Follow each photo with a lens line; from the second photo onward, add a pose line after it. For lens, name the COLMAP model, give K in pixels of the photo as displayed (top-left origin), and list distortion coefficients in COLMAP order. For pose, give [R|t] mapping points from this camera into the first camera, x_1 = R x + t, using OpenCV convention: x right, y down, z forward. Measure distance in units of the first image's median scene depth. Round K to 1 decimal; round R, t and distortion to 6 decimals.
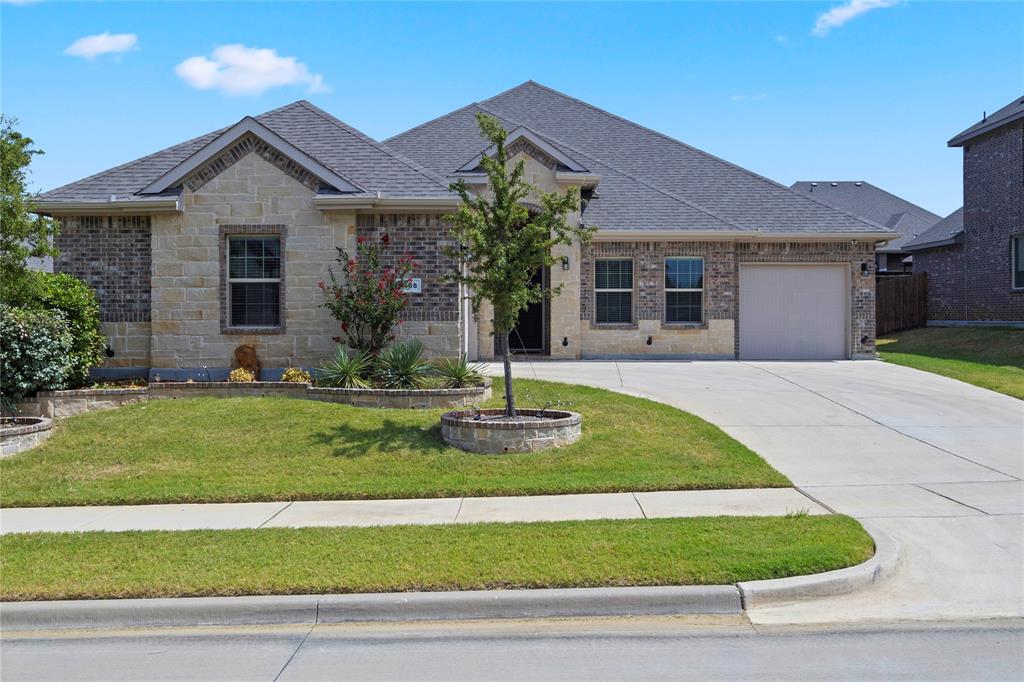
lens RADIAL K [[1050.1, 0, 514.5], [0, 1050.1, 310.9], [0, 0, 1]] dist [-0.040865, 0.000000]
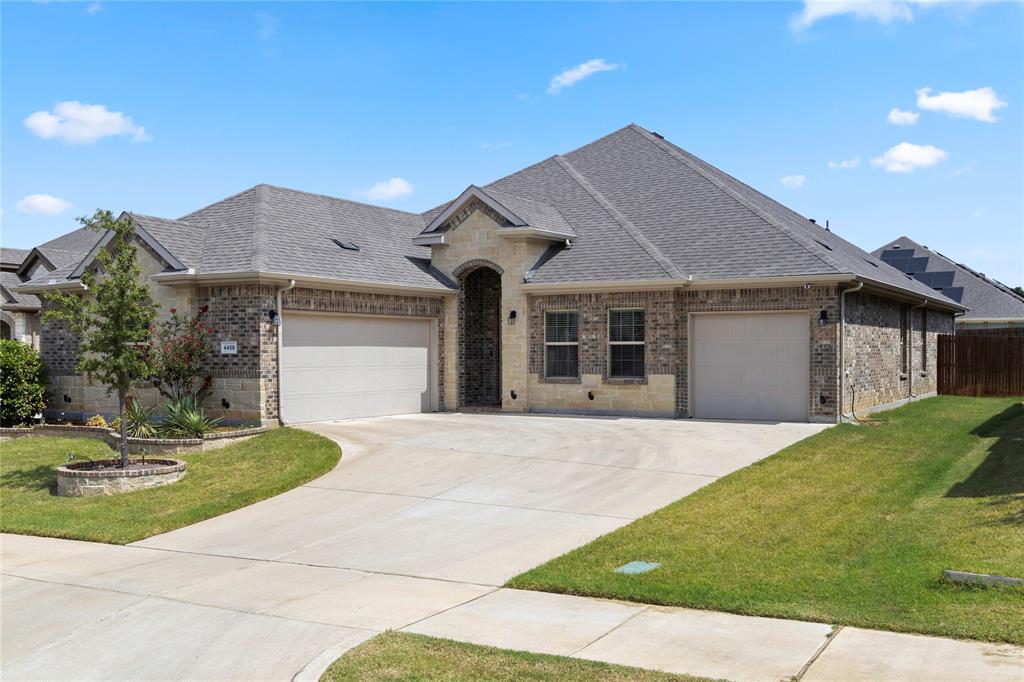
lens RADIAL K [[1050.1, 0, 508.2], [0, 1050.1, 360.3], [0, 0, 1]] dist [-0.040865, 0.000000]
pose [[0.851630, 0.003661, -0.524130, 0.570813], [0.005503, 0.999858, 0.015925, -0.020008], [0.524114, -0.016447, 0.851489, 0.135292]]
